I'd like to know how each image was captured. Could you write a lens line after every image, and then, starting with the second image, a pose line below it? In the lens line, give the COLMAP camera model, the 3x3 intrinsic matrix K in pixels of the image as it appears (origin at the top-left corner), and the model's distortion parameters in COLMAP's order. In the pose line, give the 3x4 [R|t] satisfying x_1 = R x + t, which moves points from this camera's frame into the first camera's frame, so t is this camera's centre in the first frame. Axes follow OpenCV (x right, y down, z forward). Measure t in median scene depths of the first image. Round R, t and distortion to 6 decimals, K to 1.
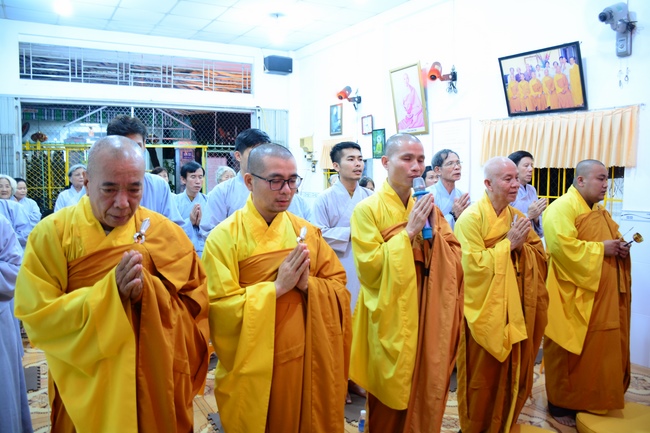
lens RADIAL K [[505.3, 0, 325.0], [0, 505.3, 216.5], [0, 0, 1]] dist [-0.159416, 0.105918]
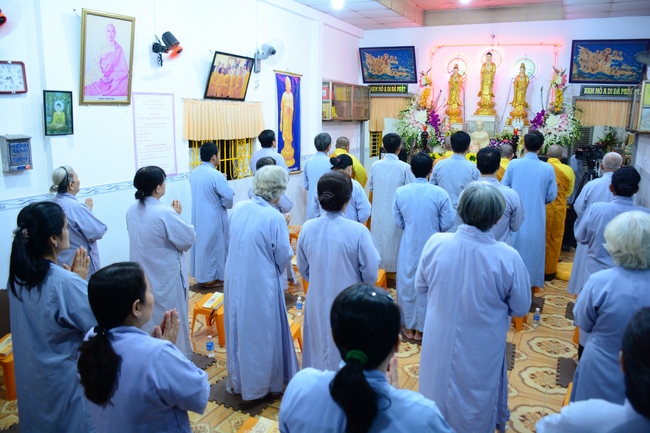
lens RADIAL K [[505.3, 0, 325.0], [0, 505.3, 216.5], [0, 0, 1]] dist [-0.159416, 0.105918]
pose [[-0.529105, -0.167989, 0.831762, -0.871483], [0.060023, 0.970343, 0.234160, -0.193730], [-0.846431, 0.173820, -0.503330, 1.447743]]
